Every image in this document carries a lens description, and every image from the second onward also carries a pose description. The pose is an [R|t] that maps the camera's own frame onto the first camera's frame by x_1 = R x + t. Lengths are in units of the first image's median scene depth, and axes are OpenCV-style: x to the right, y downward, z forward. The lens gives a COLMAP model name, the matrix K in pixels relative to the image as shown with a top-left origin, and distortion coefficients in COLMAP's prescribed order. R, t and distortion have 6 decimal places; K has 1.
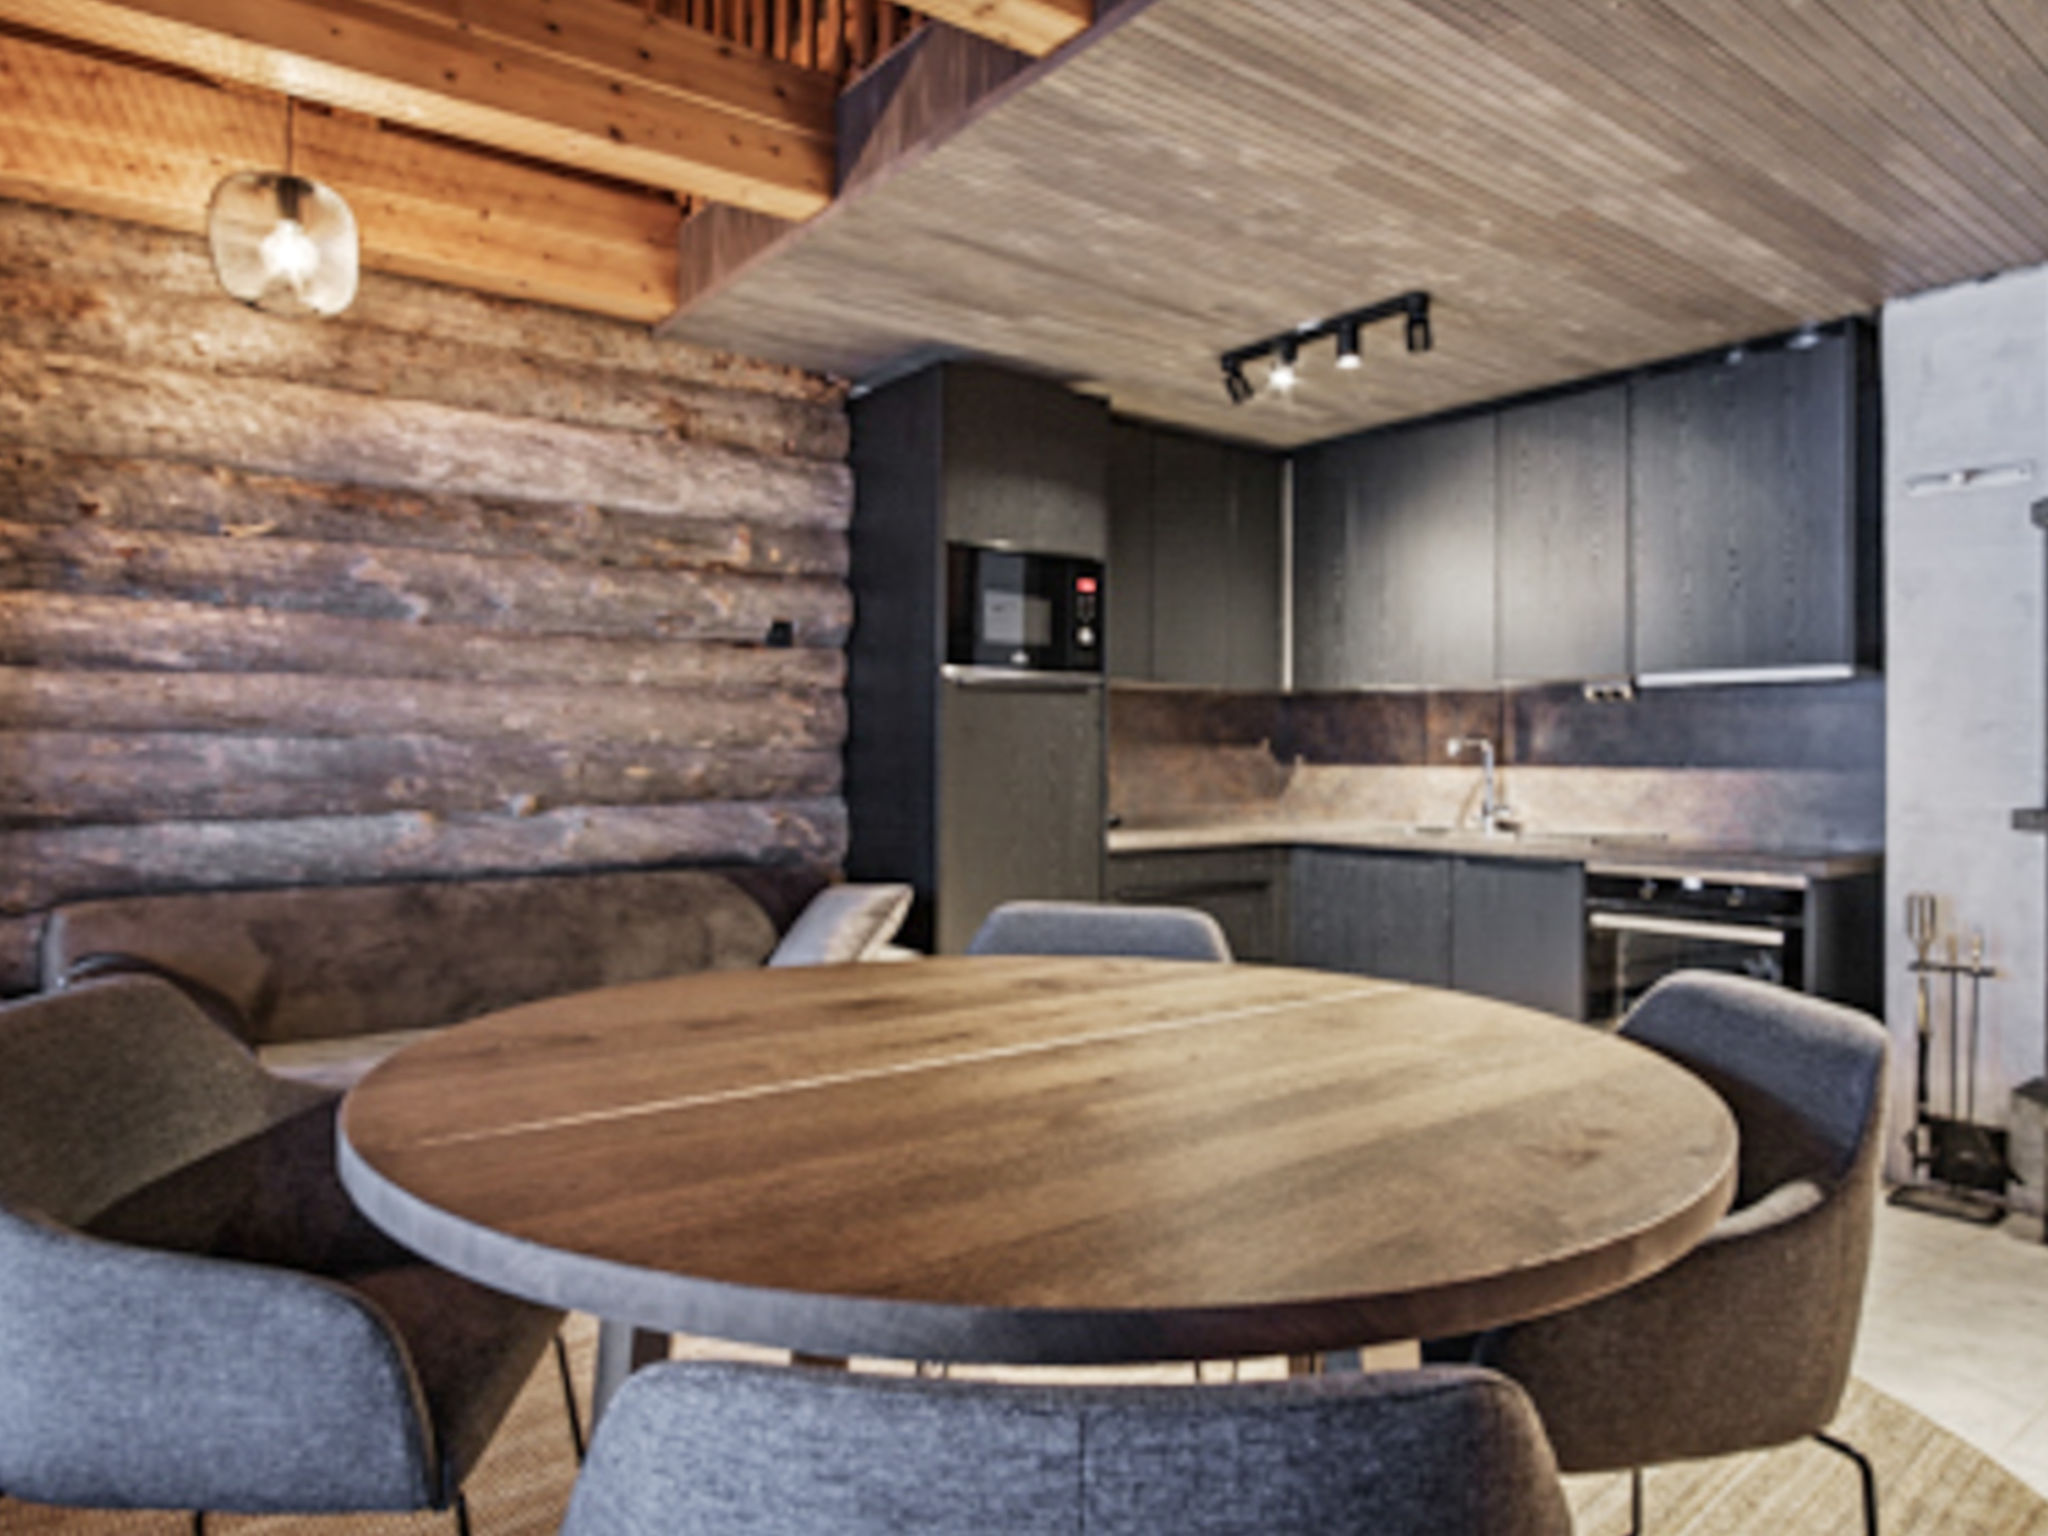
lens RADIAL K [[1266.0, 0, 1035.2], [0, 1266.0, 765.7], [0, 0, 1]] dist [-0.019743, 0.000391]
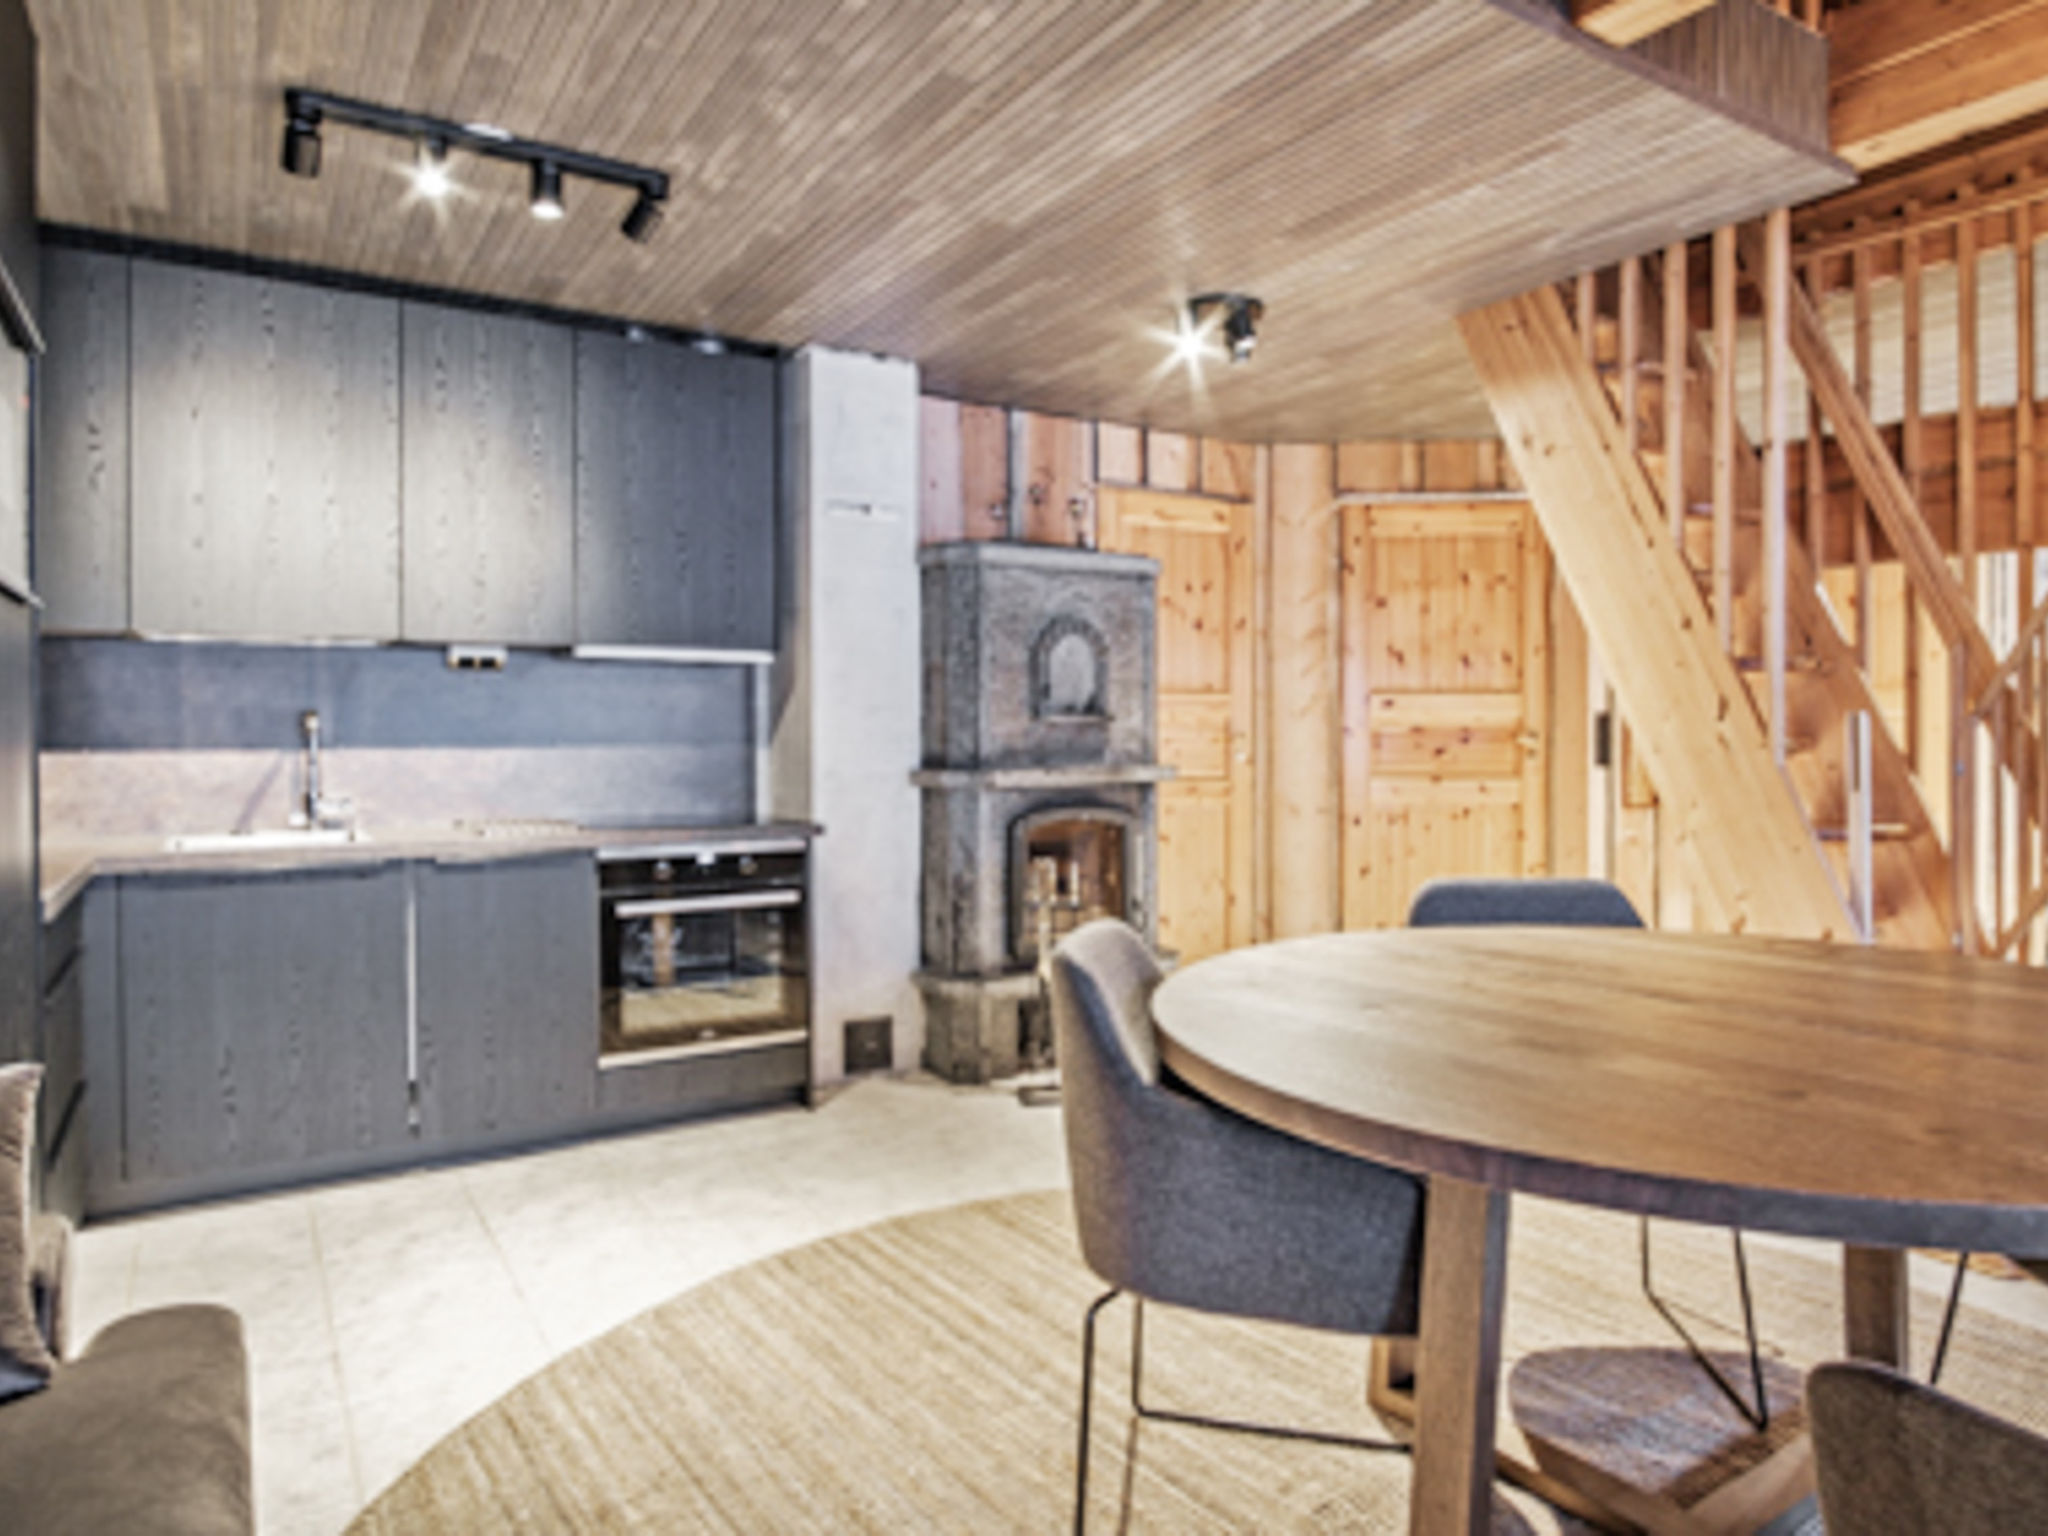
lens RADIAL K [[1286.8, 0, 1053.5], [0, 1286.8, 770.9], [0, 0, 1]] dist [-0.025852, 0.001580]
pose [[0.085453, -0.039407, 0.995563, -0.443193], [0.008818, 0.999208, 0.038794, -0.013286], [-0.996303, 0.005464, 0.085733, 0.574914]]
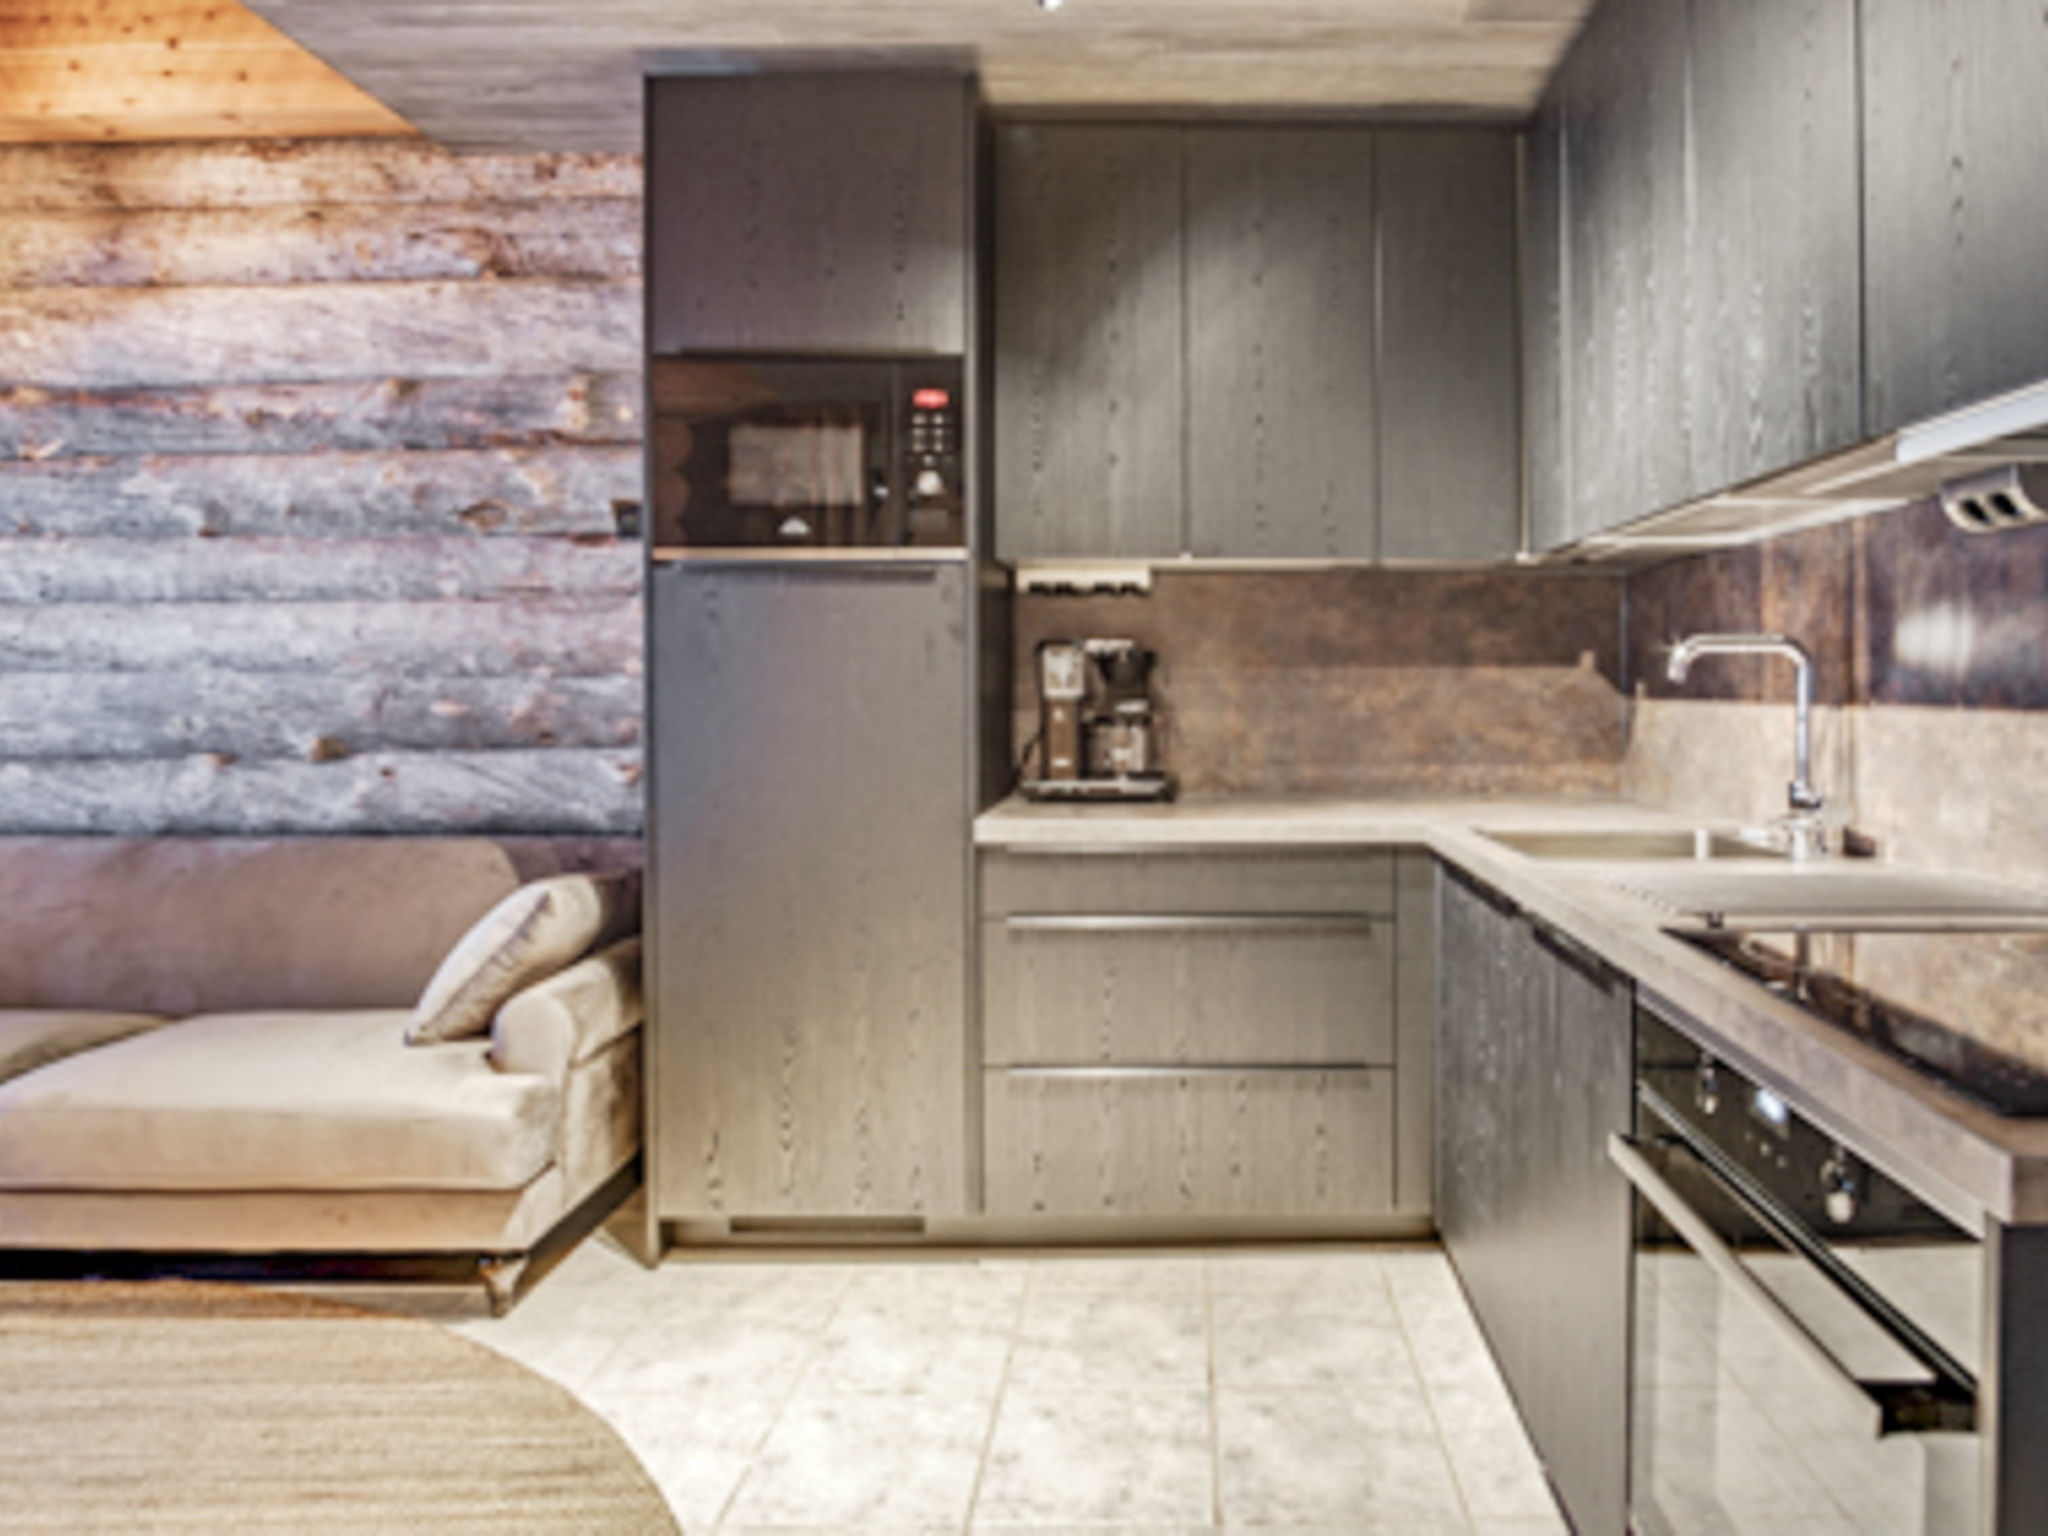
lens RADIAL K [[1318.8, 0, 1212.2], [0, 1318.8, 689.2], [0, 0, 1]] dist [-0.034496, 0.005003]
pose [[0.811650, -0.002361, -0.584140, 0.527650], [0.002249, 0.999997, -0.000916, -0.005321], [0.584140, -0.000570, 0.811653, 0.600921]]
